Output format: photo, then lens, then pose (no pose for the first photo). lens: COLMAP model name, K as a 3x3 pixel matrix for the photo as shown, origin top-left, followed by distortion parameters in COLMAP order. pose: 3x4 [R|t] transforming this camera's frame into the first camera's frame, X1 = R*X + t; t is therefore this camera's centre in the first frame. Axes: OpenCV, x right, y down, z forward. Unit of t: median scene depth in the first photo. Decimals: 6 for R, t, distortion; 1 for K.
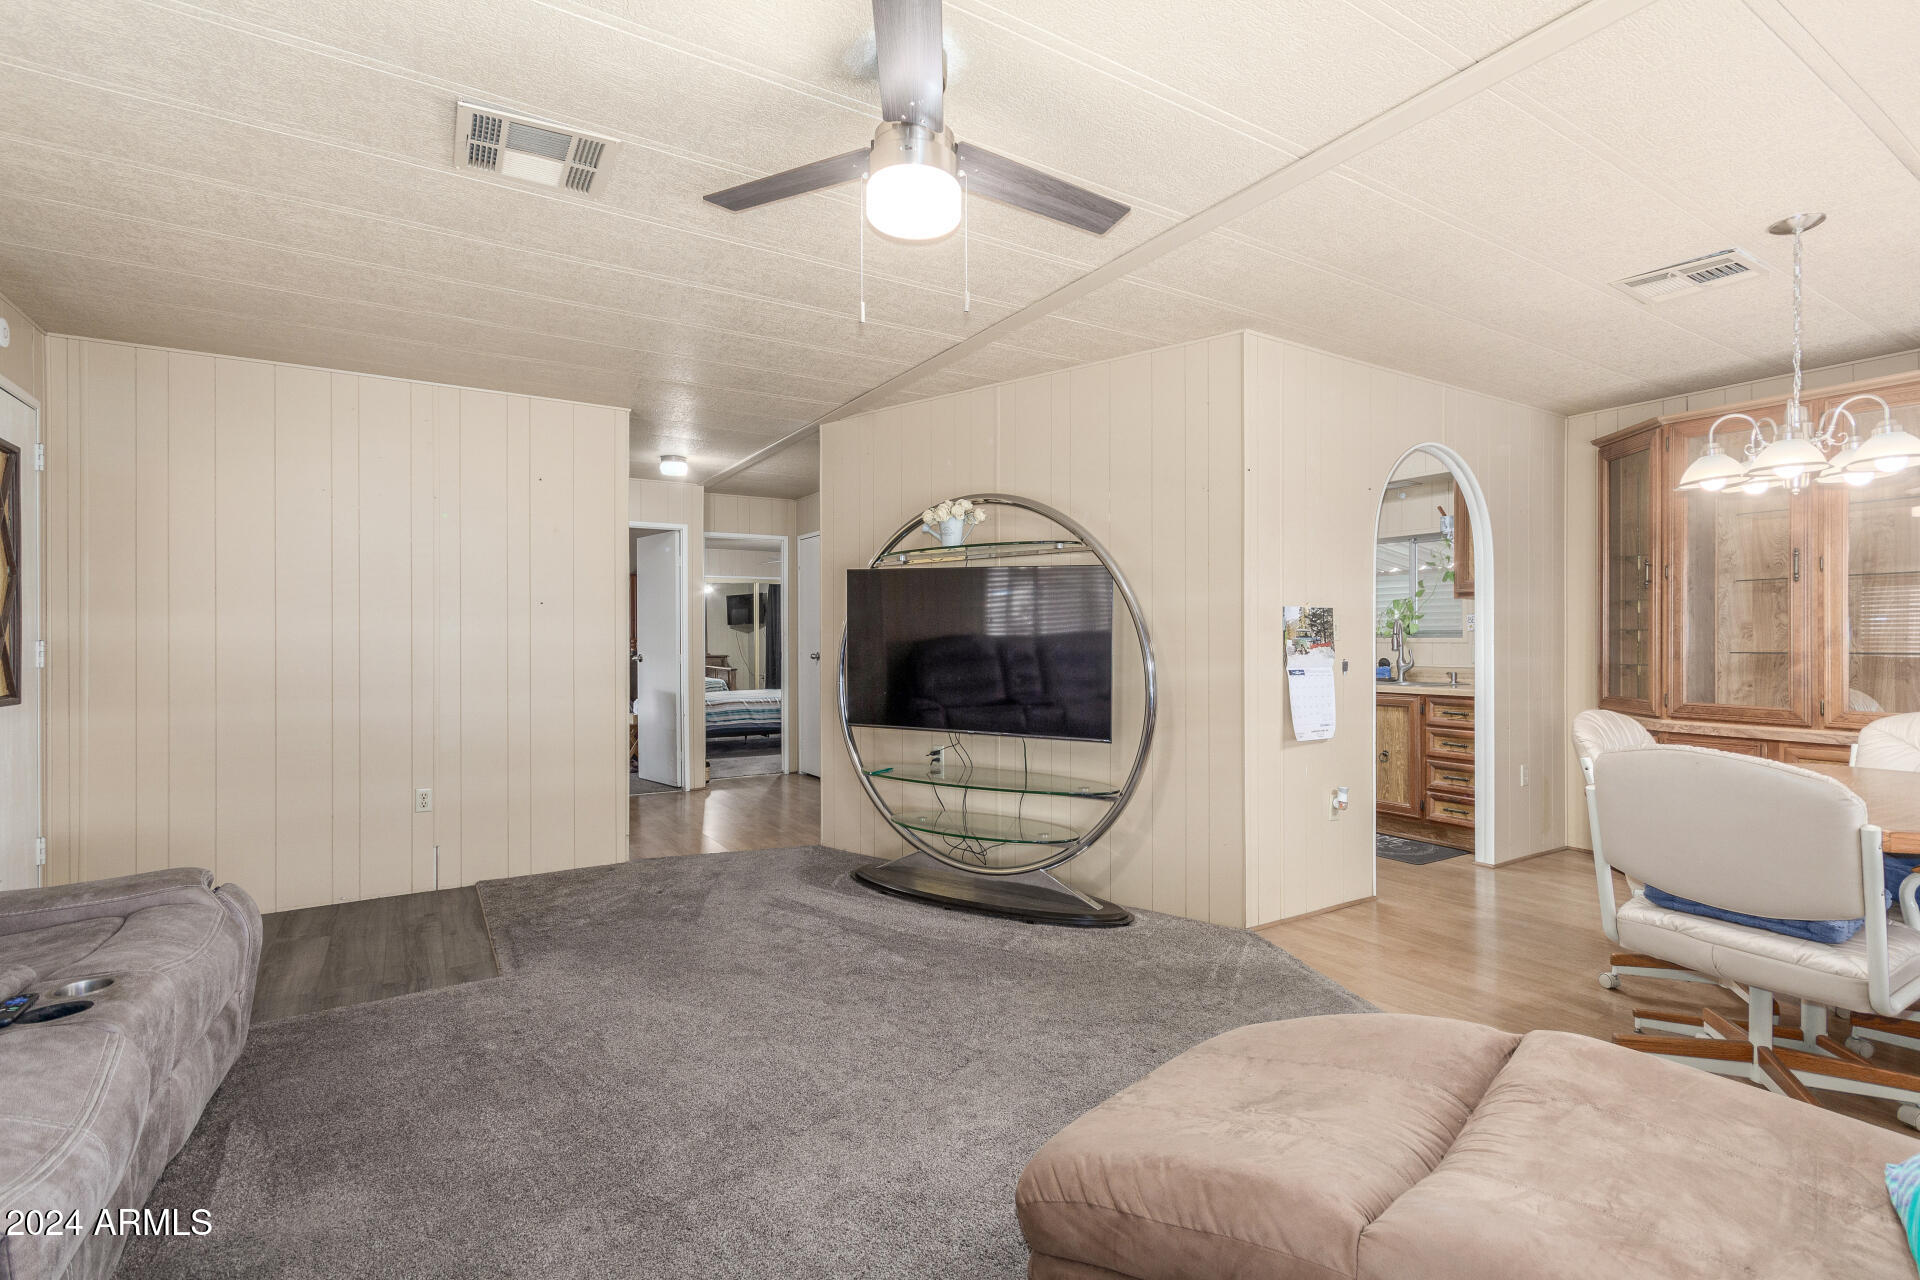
lens RADIAL K [[898.9, 0, 961.5], [0, 898.9, 636.5], [0, 0, 1]] dist [-0.001448, -0.000643]
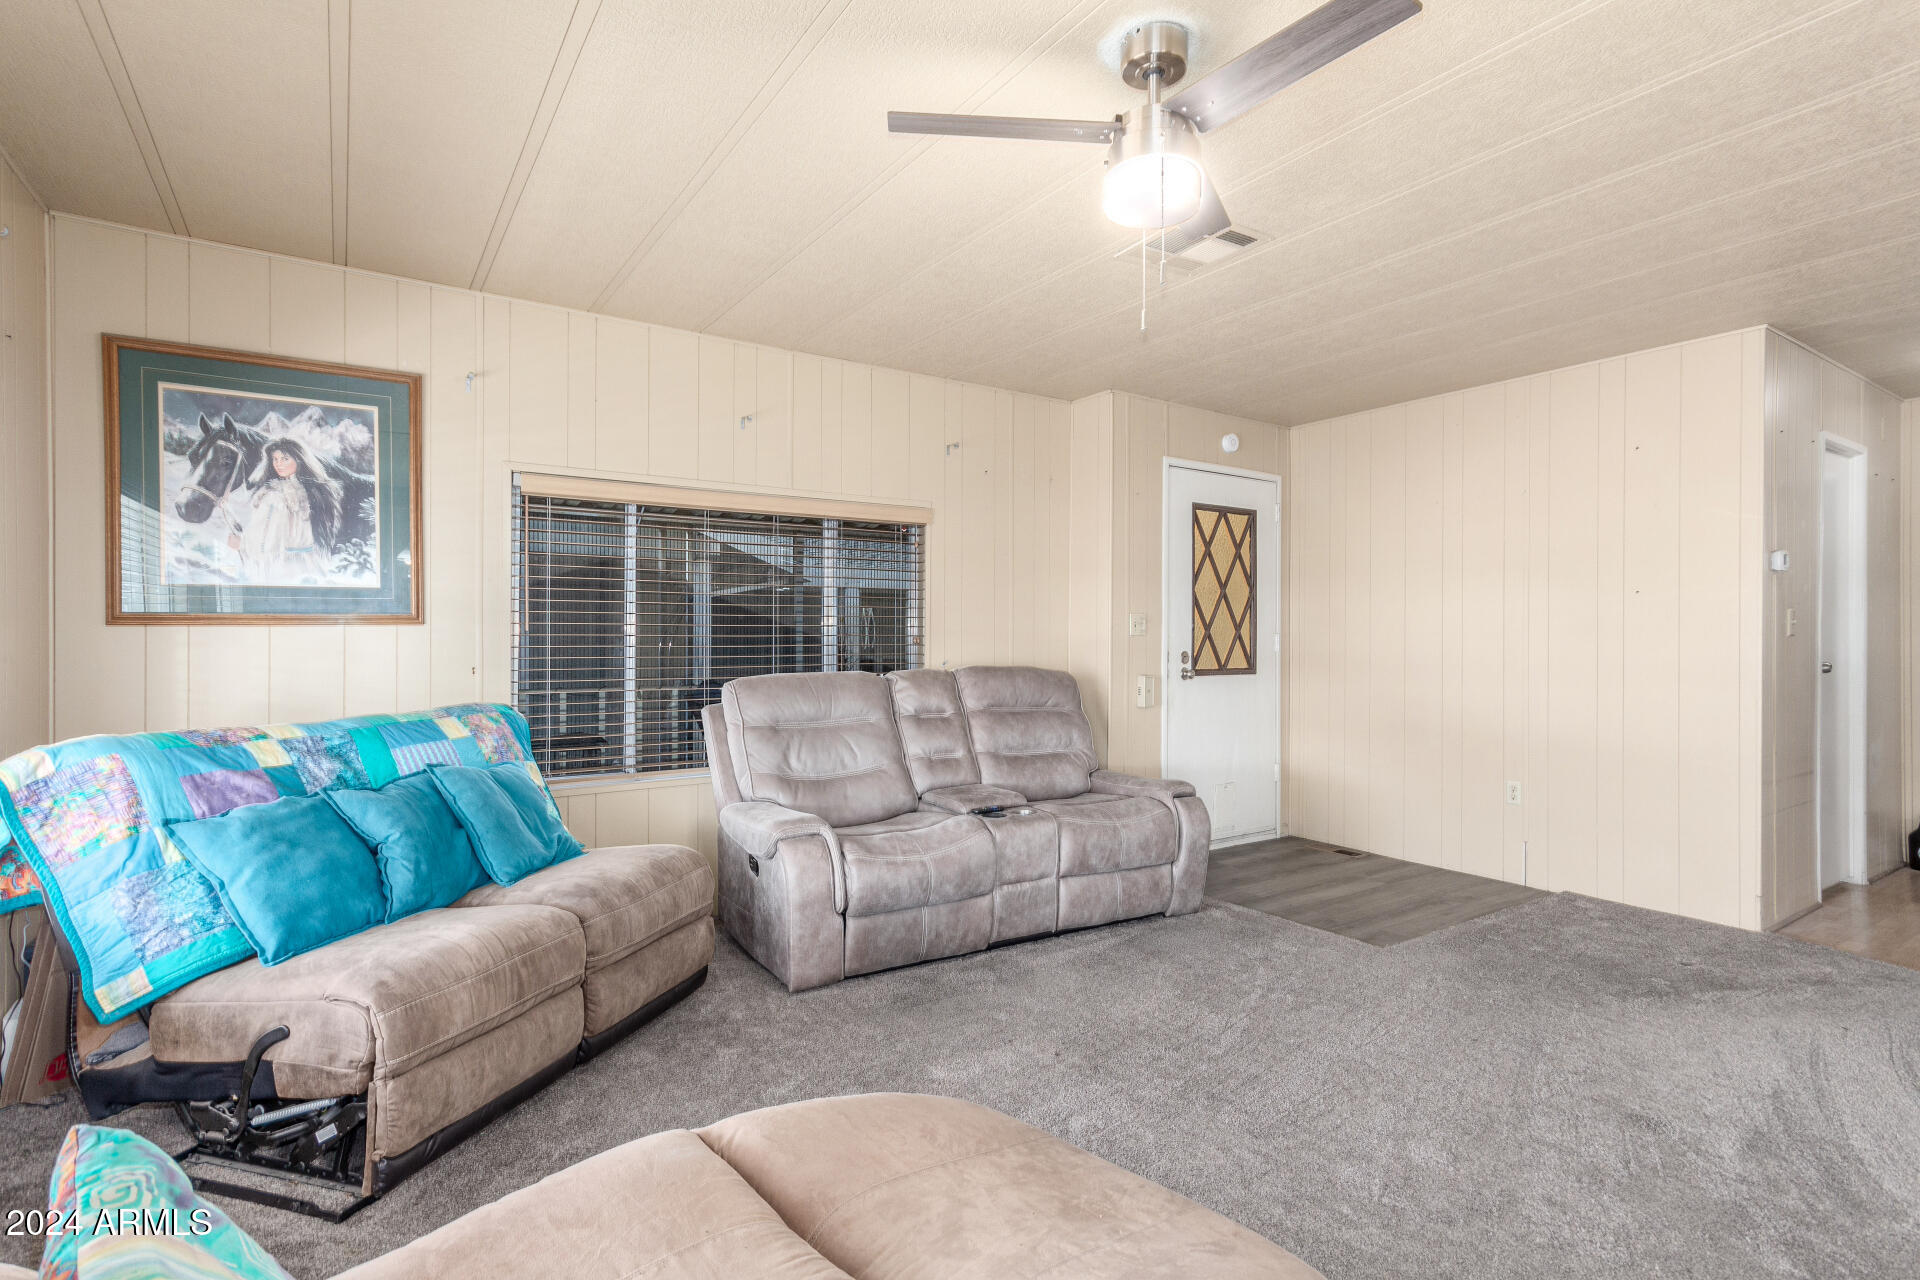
lens RADIAL K [[878.9, 0, 898.4], [0, 878.9, 633.3], [0, 0, 1]] dist [0.002275, 0.000671]
pose [[0.001303, 0.001626, -0.999998, 0.442479], [0.002056, 0.999997, 0.001629, -0.000649], [0.999997, -0.002058, 0.001300, 0.346715]]
